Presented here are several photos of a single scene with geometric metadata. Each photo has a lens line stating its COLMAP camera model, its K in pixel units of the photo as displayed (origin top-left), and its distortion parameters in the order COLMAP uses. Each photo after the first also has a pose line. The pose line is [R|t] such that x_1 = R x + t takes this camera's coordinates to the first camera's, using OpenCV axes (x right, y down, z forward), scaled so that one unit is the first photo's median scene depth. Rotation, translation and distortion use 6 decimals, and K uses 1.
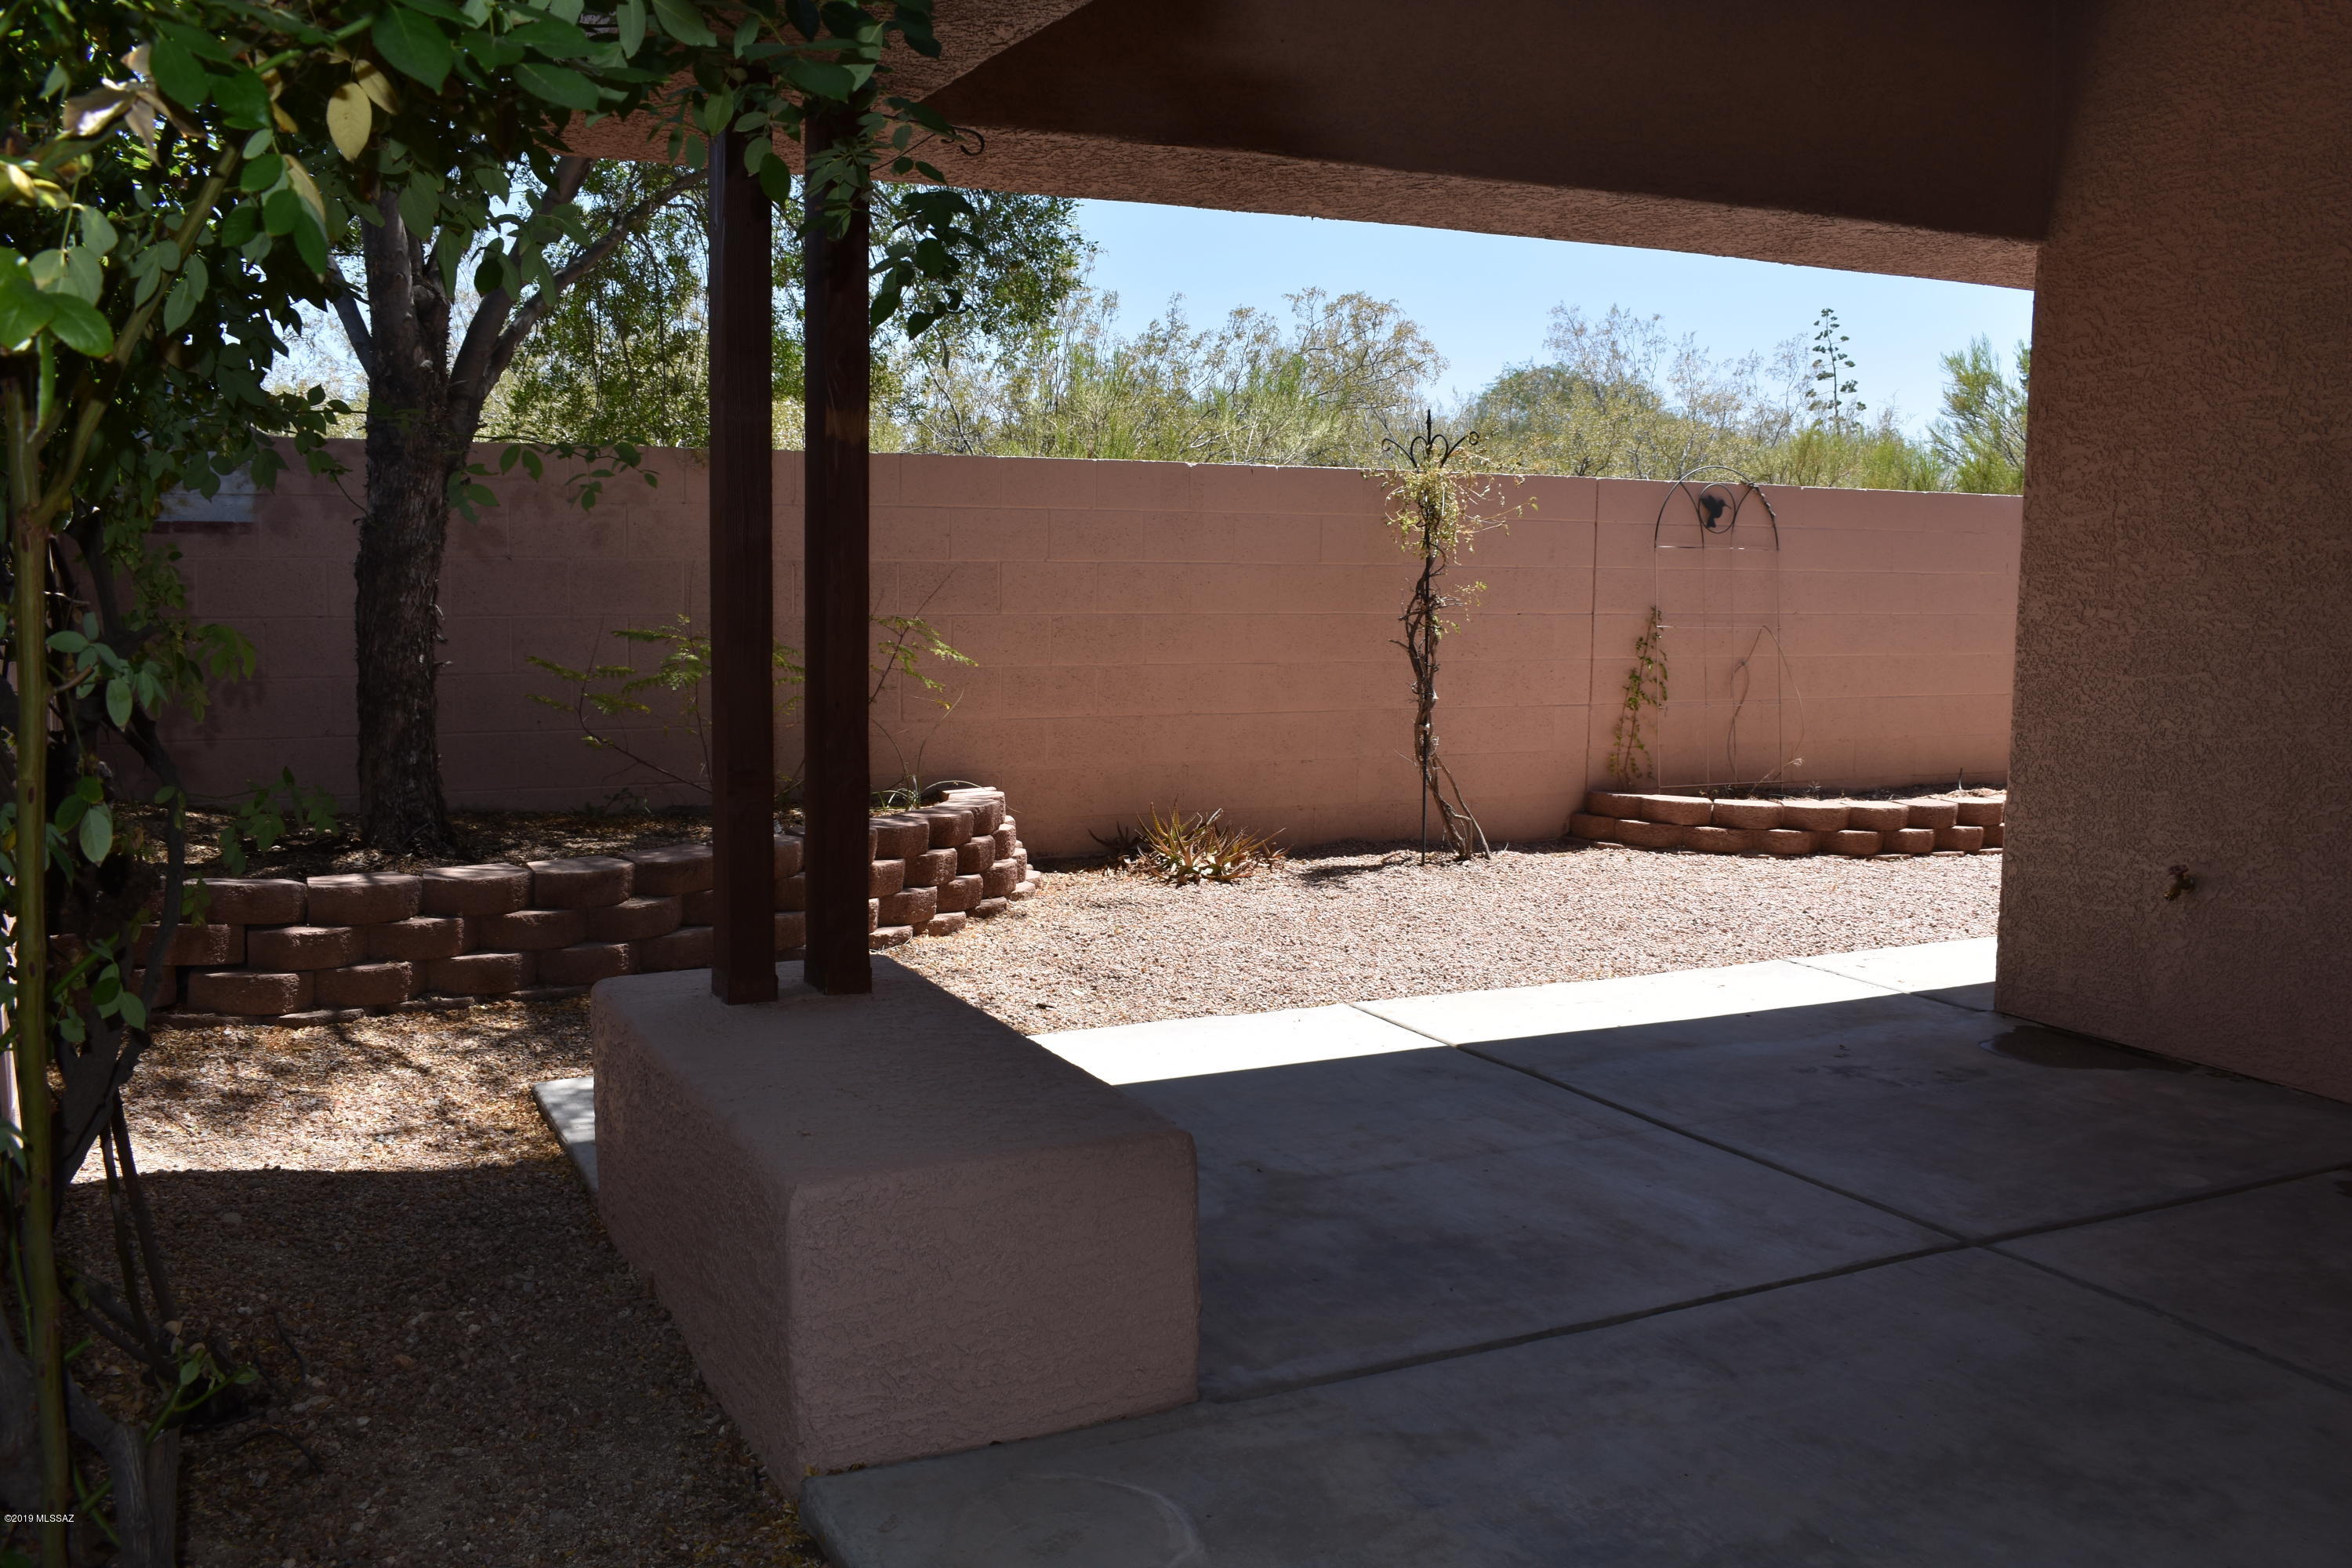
lens RADIAL K [[2092.8, 0, 1169.5], [0, 2092.8, 785.3], [0, 0, 1]] dist [-0.075969, -0.007185]
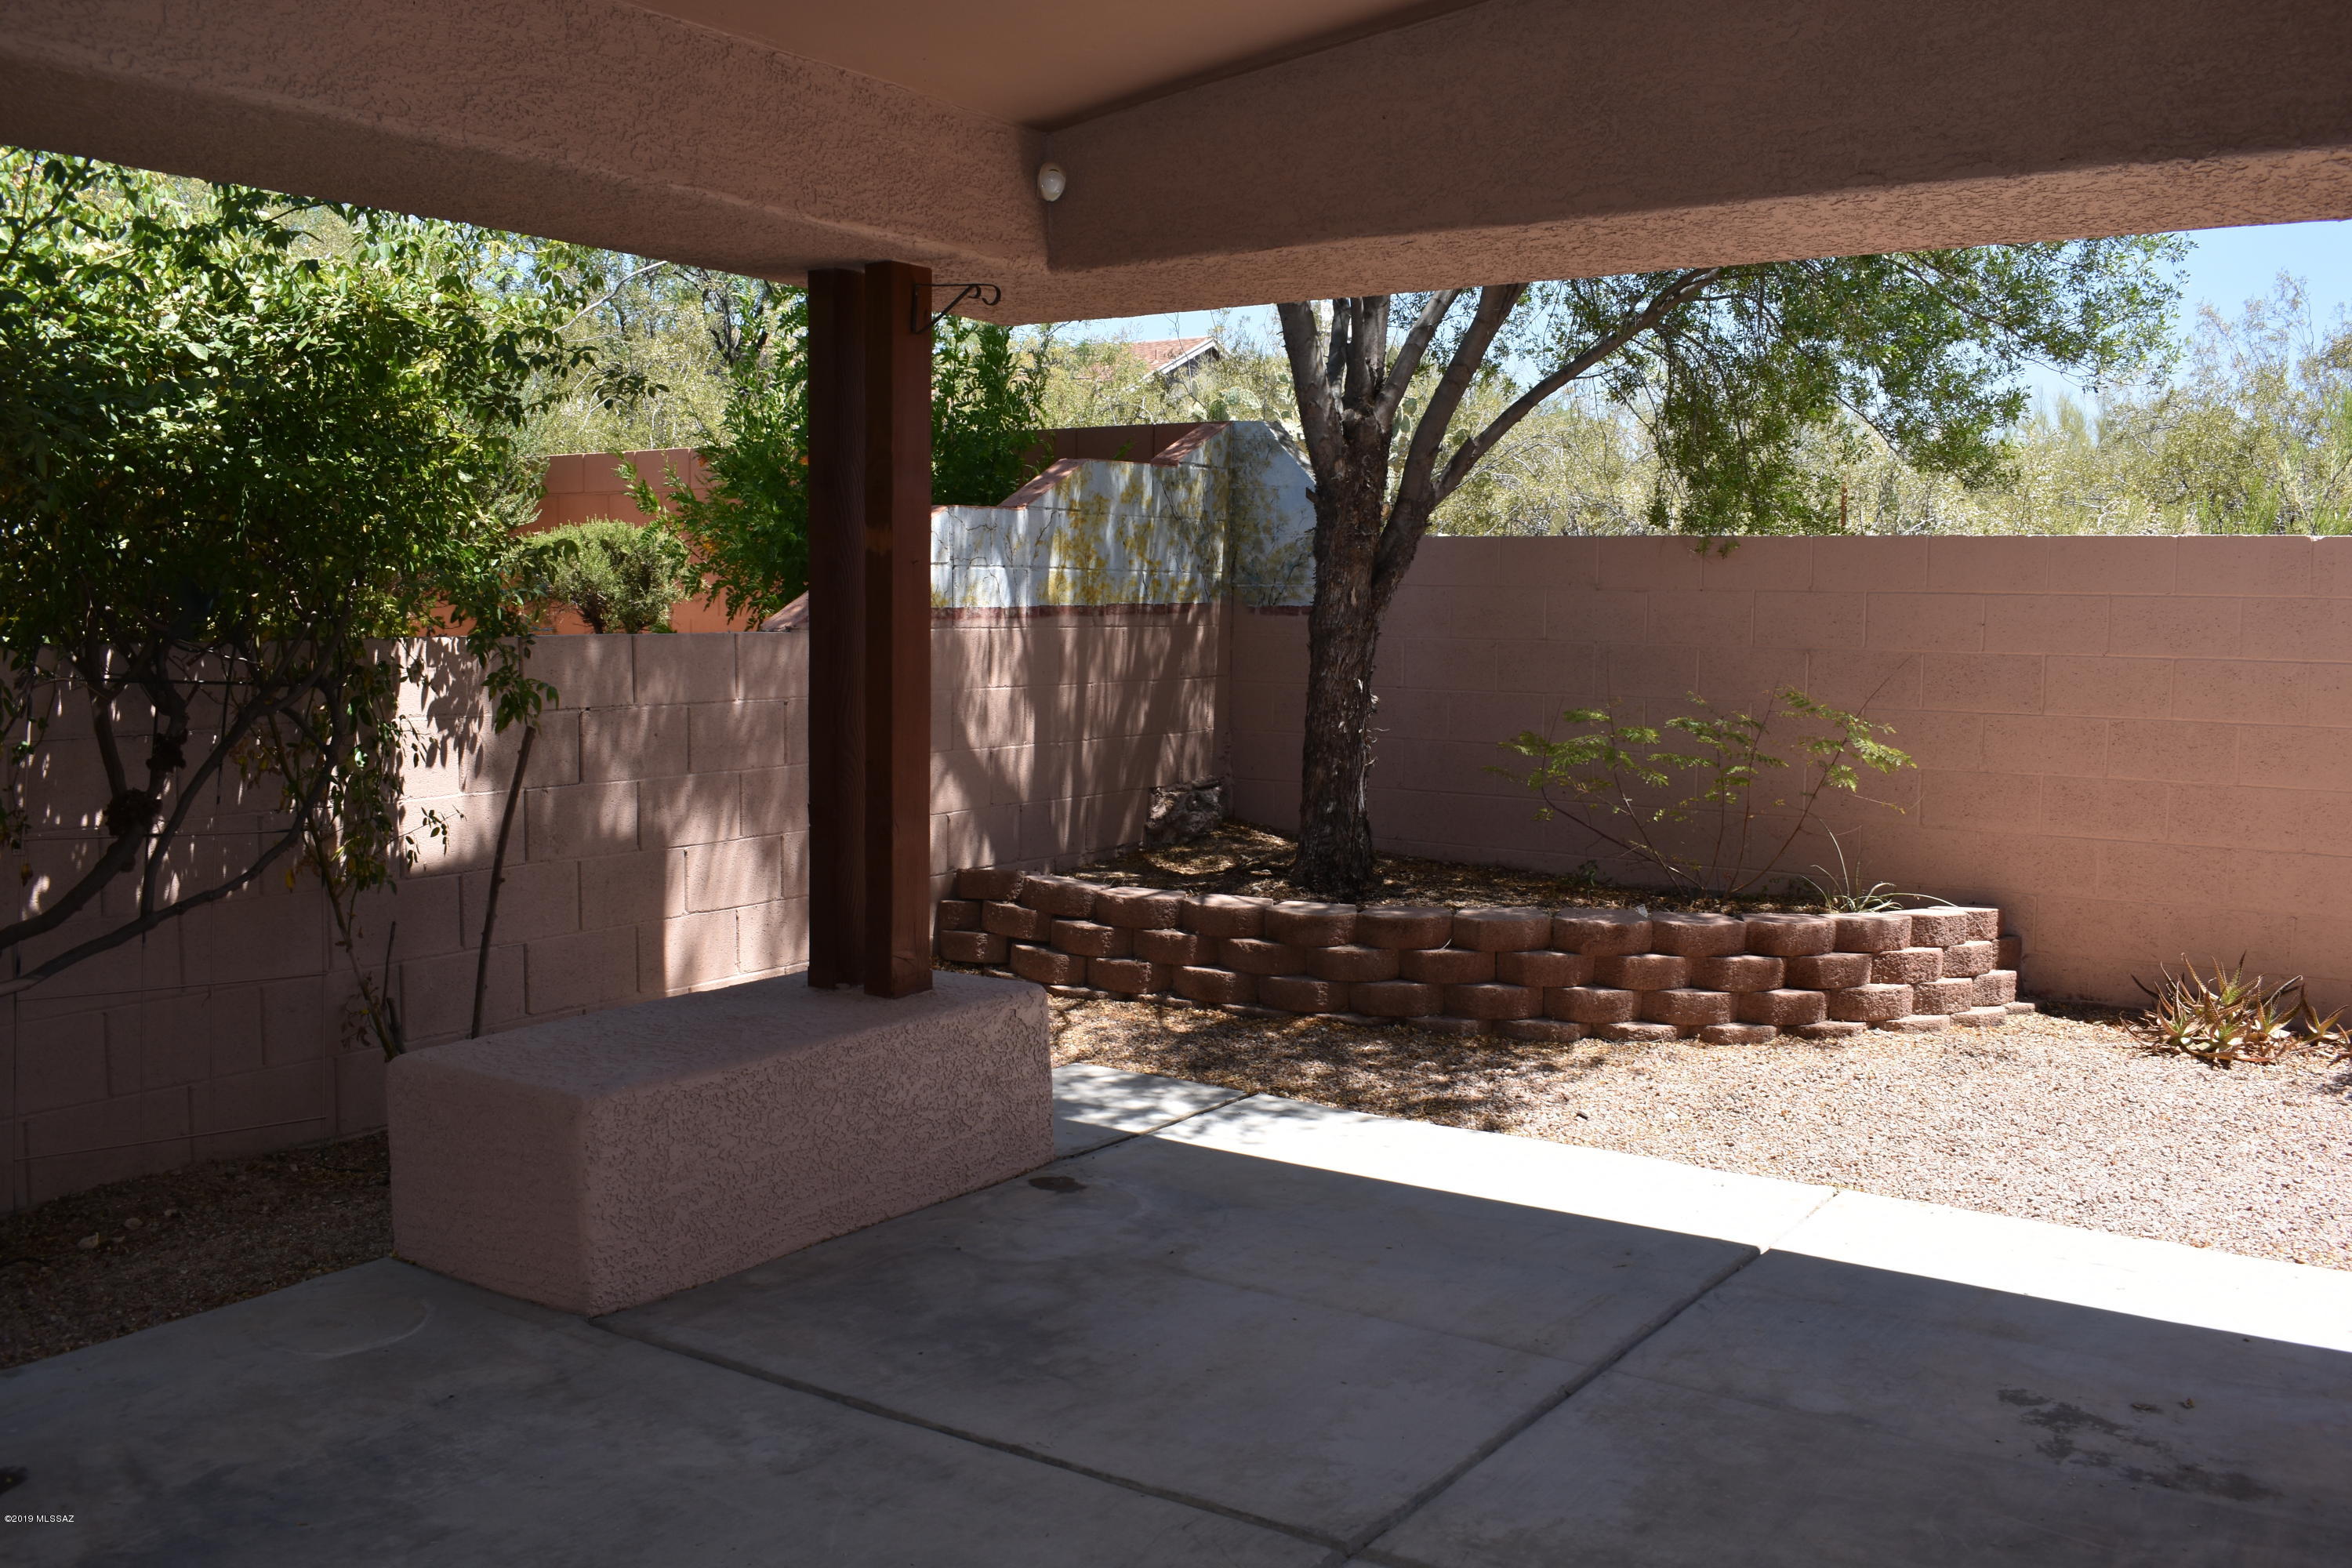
lens RADIAL K [[2092.8, 0, 1167.6], [0, 2092.8, 786.0], [0, 0, 1]] dist [-0.075969, -0.007185]
pose [[0.476549, 0.069059, -0.876432, 1.036738], [-0.103447, 0.994389, 0.022105, -0.069731], [0.873041, 0.080130, 0.481019, 0.567233]]
